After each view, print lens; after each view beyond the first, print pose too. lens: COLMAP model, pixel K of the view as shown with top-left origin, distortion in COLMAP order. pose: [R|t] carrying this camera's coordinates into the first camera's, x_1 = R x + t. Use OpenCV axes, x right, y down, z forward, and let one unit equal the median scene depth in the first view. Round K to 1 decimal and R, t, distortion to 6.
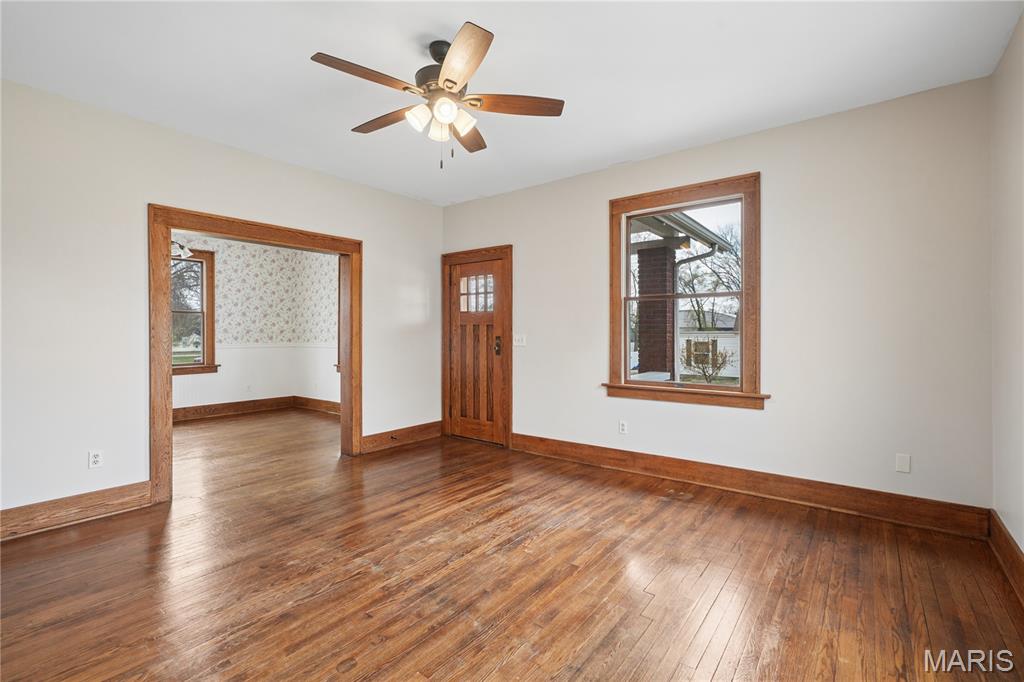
lens RADIAL K [[468.5, 0, 512.6], [0, 468.5, 317.1], [0, 0, 1]] dist [-0.000336, 0.000142]
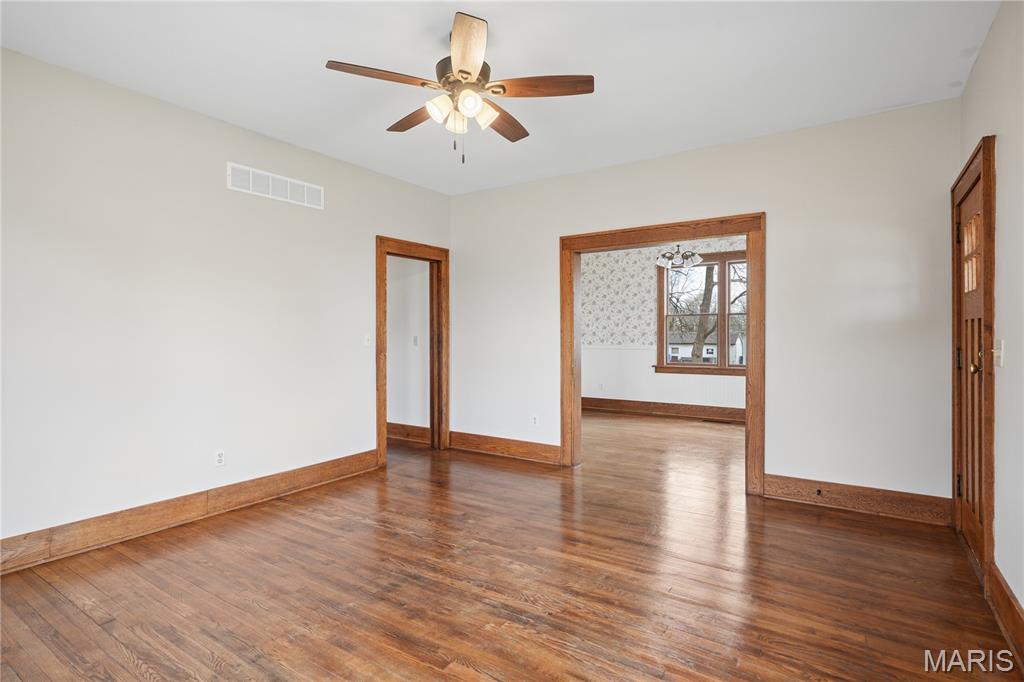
lens RADIAL K [[516.9, 0, 512.0], [0, 516.9, 341.0], [0, 0, 1]] dist [0.001879, 0.000507]
pose [[0.053943, 0.009081, -0.998503, 0.819594], [0.035945, 0.999293, 0.011031, 0.034012], [0.997897, -0.036486, 0.053578, 0.964036]]
